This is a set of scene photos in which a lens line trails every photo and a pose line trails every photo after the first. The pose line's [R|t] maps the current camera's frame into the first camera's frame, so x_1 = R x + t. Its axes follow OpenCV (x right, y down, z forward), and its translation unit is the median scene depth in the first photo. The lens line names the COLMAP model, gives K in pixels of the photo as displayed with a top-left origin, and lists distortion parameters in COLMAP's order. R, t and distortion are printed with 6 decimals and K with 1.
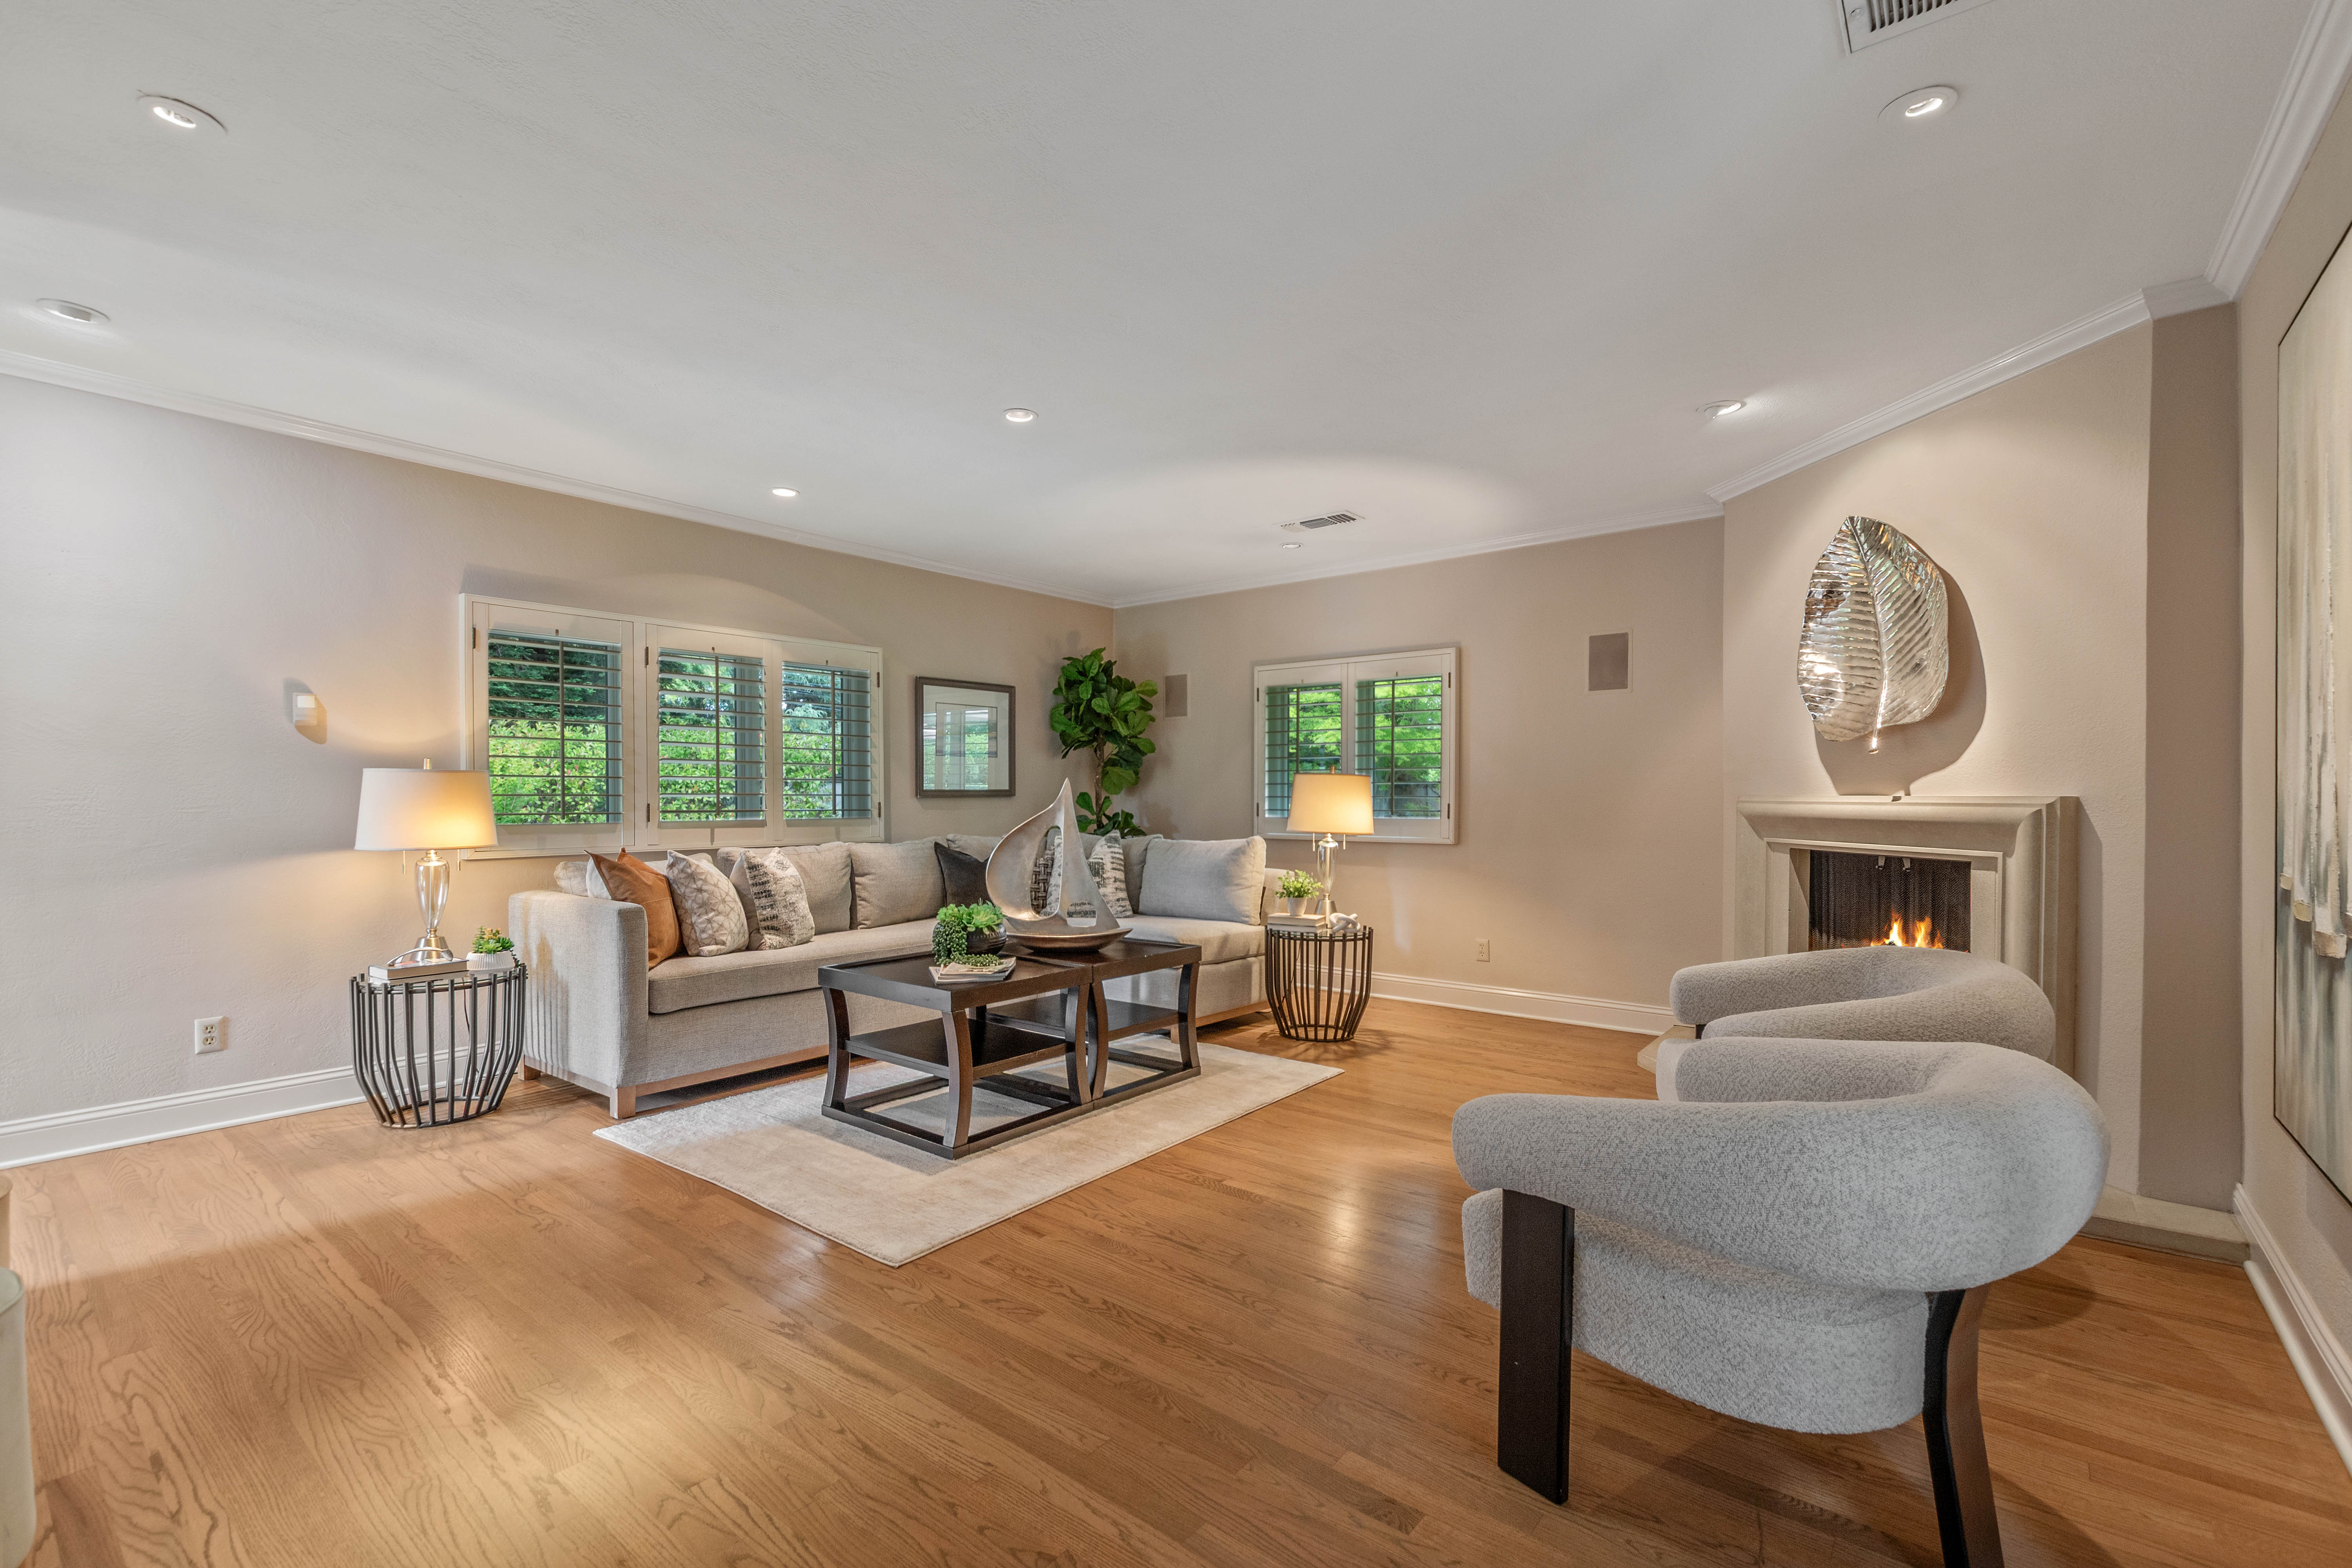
lens RADIAL K [[1048.3, 0, 1202.3], [0, 1048.3, 805.8], [0, 0, 1]] dist [0.012729, -0.001950]
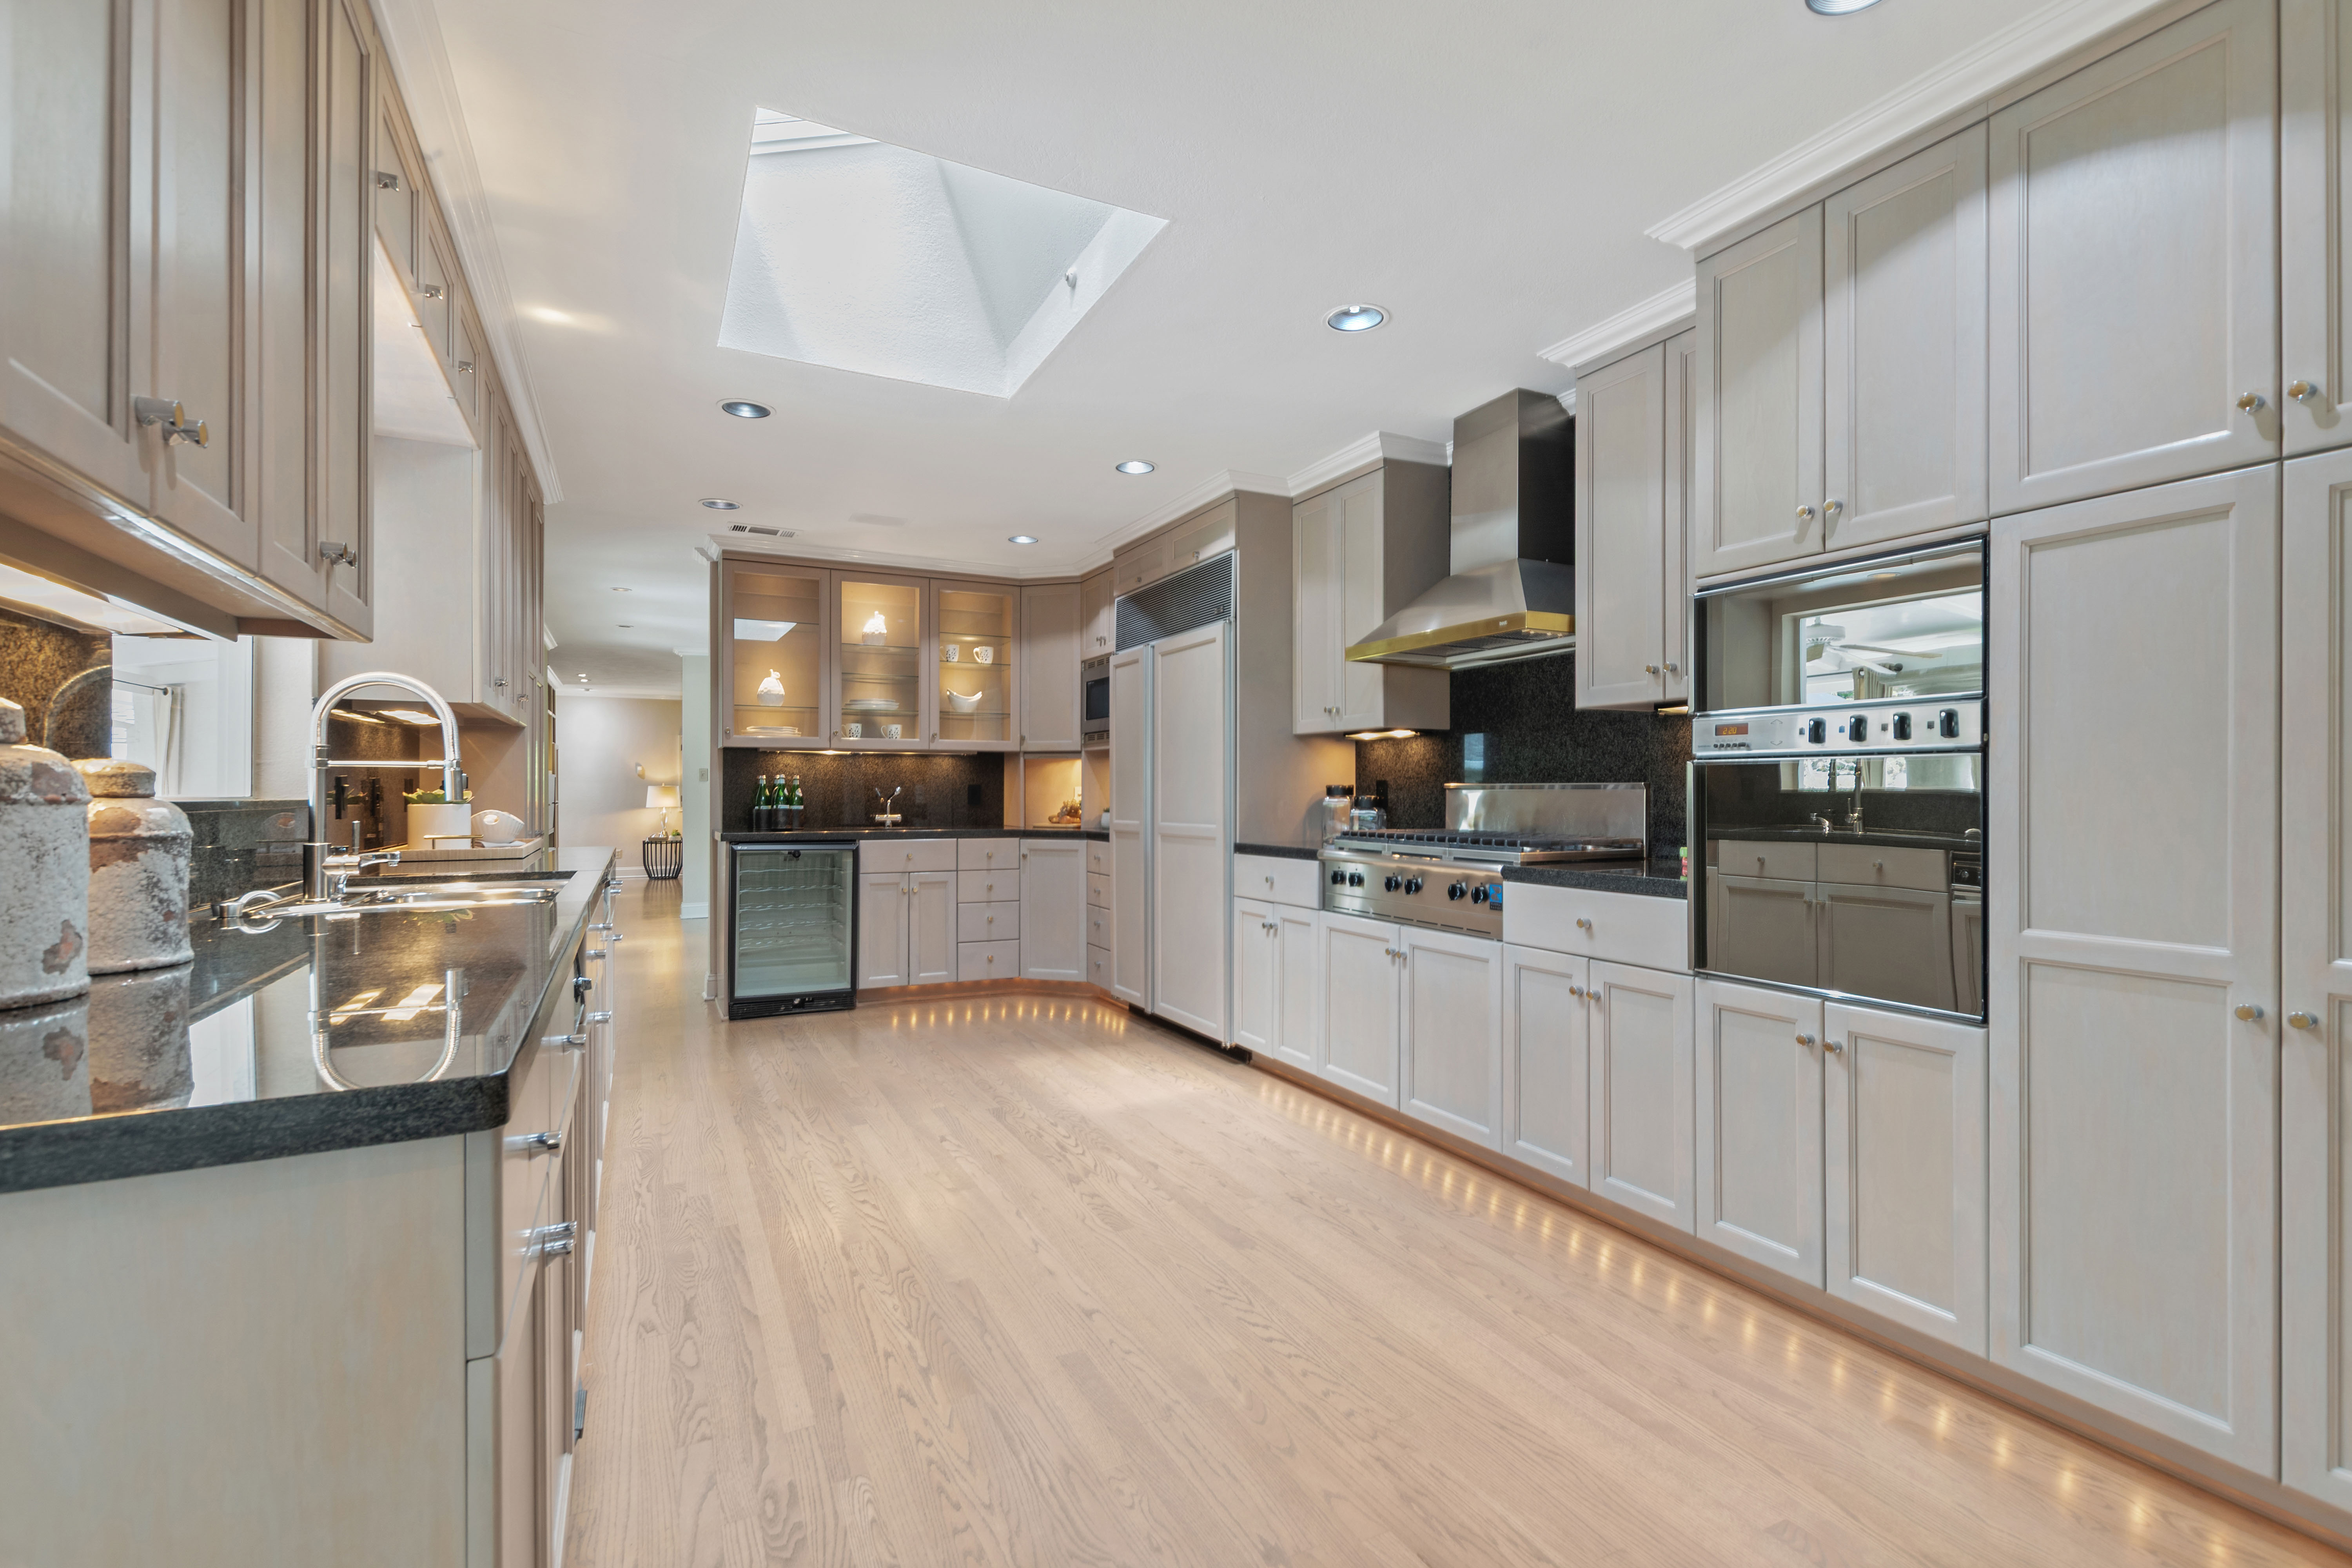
lens RADIAL K [[1048.3, 0, 1178.4], [0, 1048.3, 786.1], [0, 0, 1]] dist [0.012729, -0.001950]
pose [[0.912740, 0.001026, -0.408539, 3.300967], [-0.008744, 0.999817, -0.017023, 0.019227], [0.408446, 0.019110, 0.912582, -2.229946]]
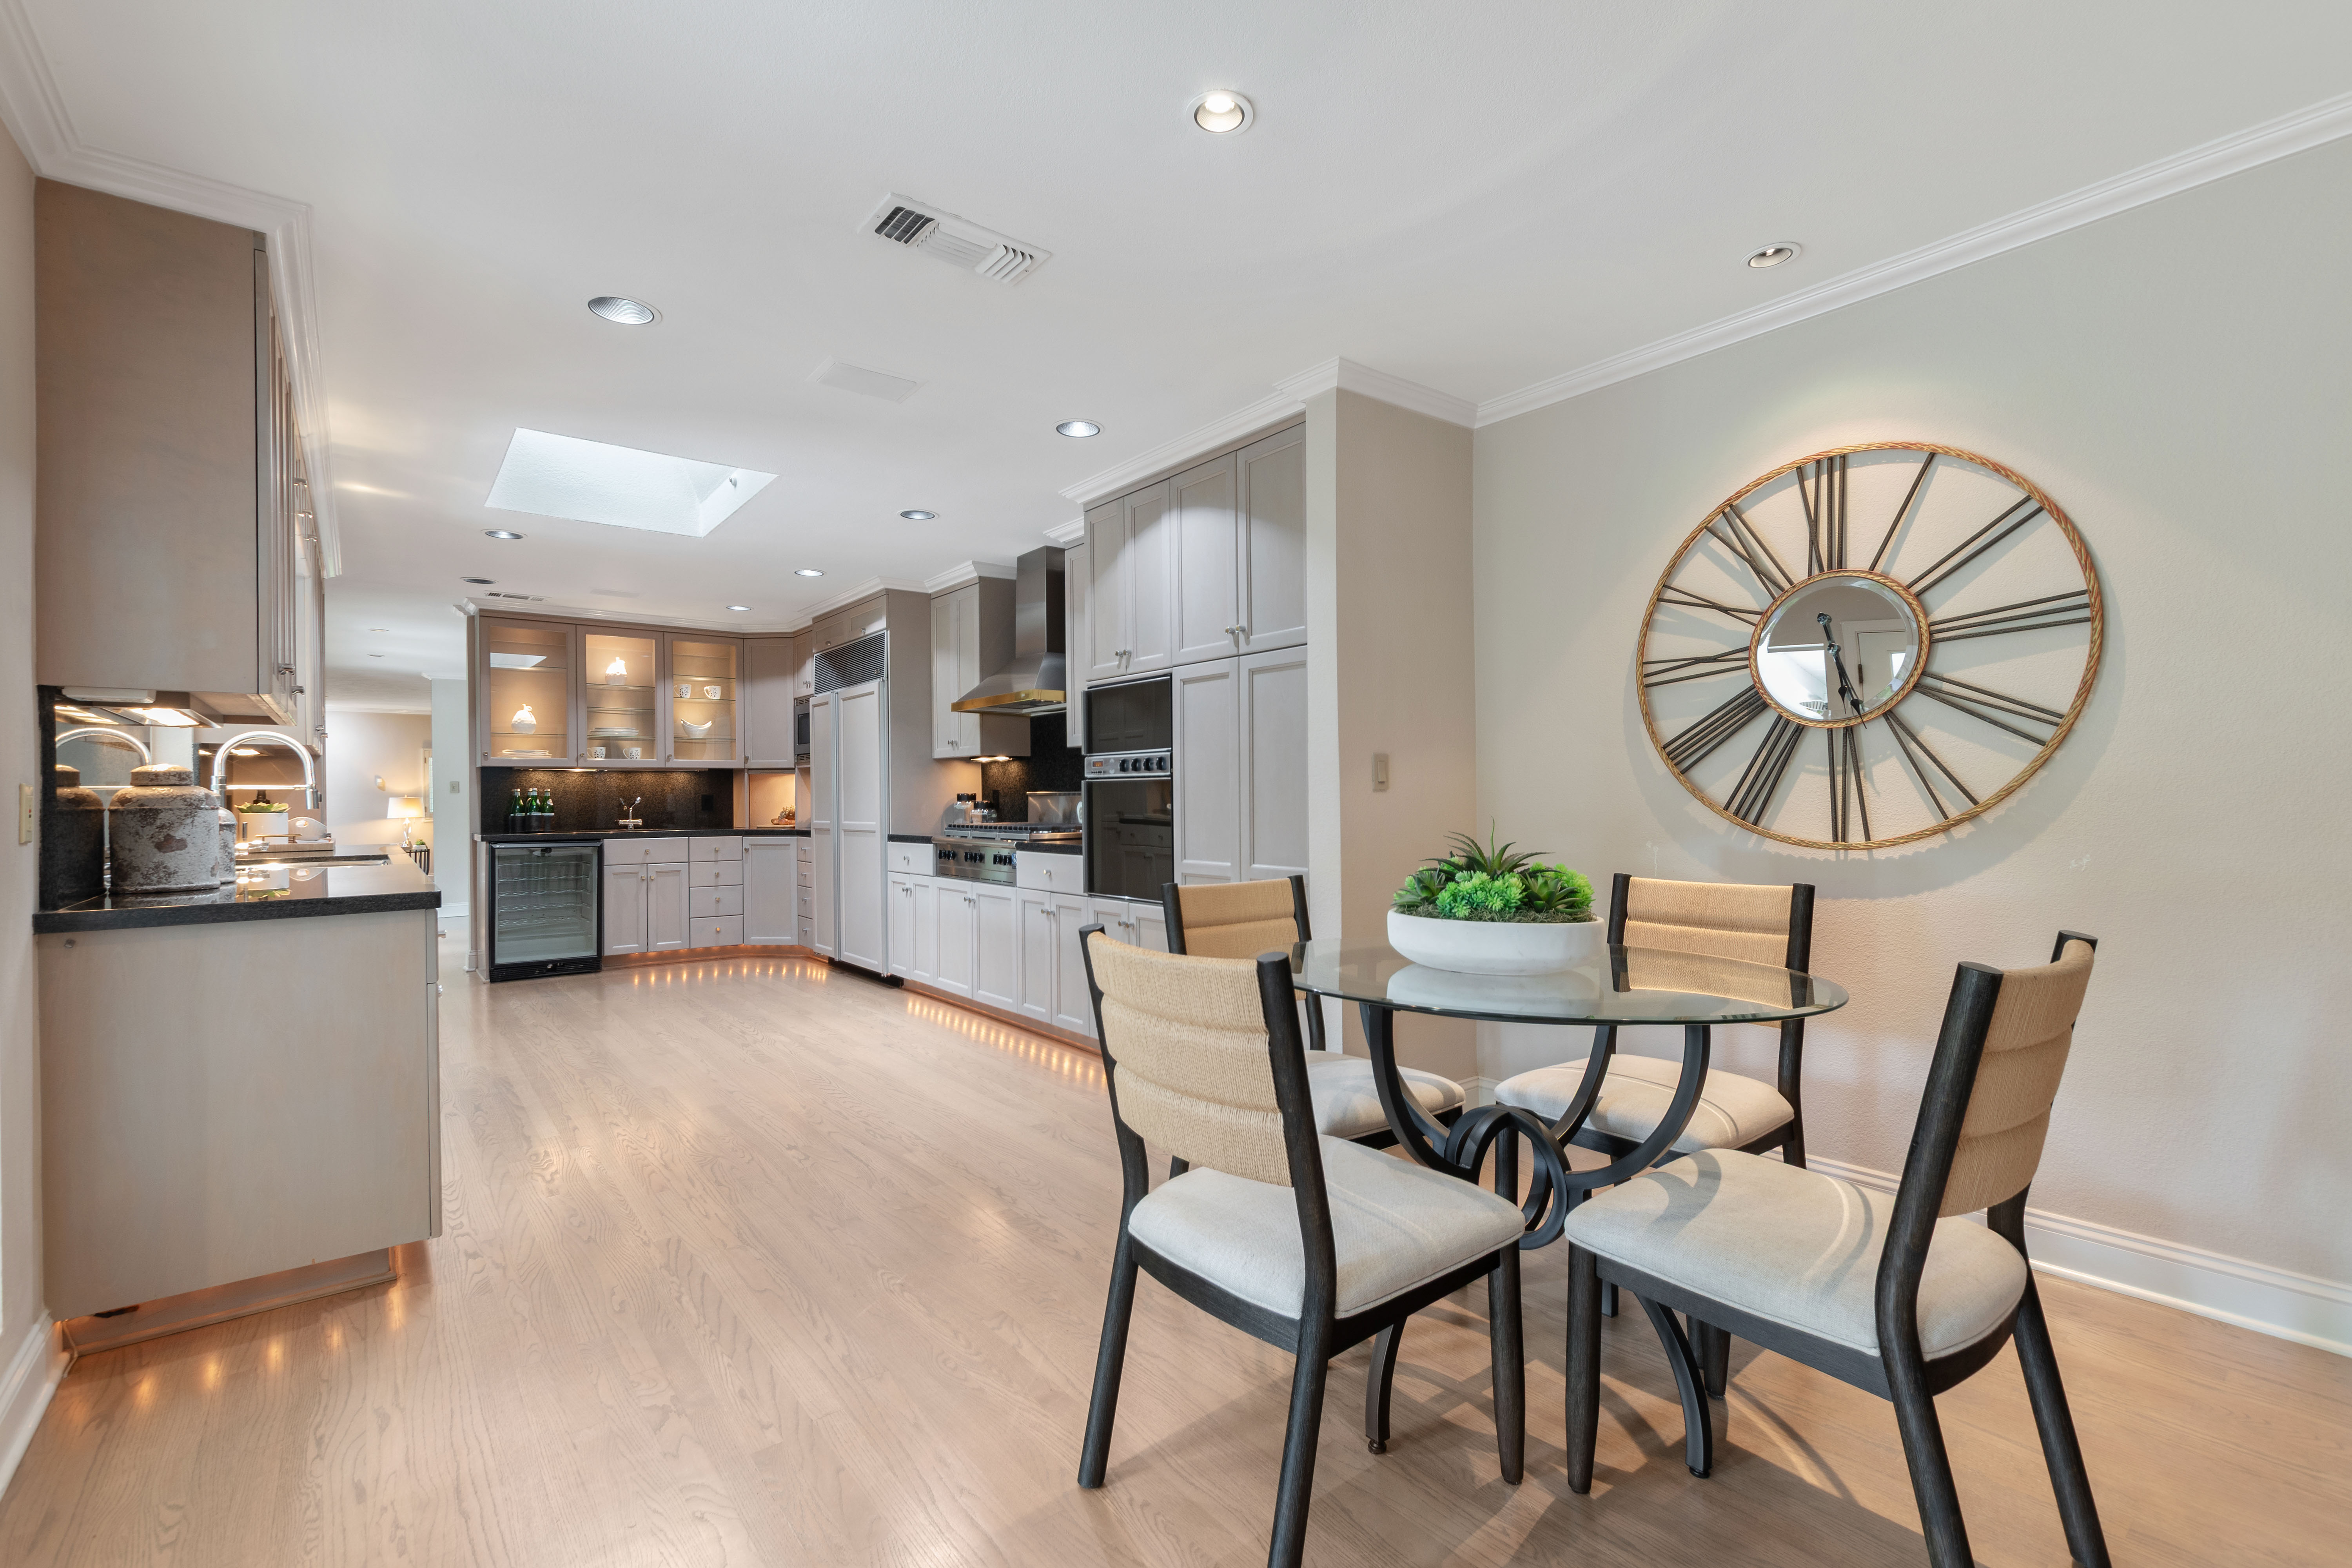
lens RADIAL K [[999.8, 0, 1181.7], [0, 999.8, 797.9], [0, 0, 1]] dist [0.011958, -0.000048]
pose [[0.978150, -0.005053, -0.207840, 3.787618], [0.002676, 0.999928, -0.011718, 0.025571], [0.207884, 0.010906, 0.978093, -2.722538]]
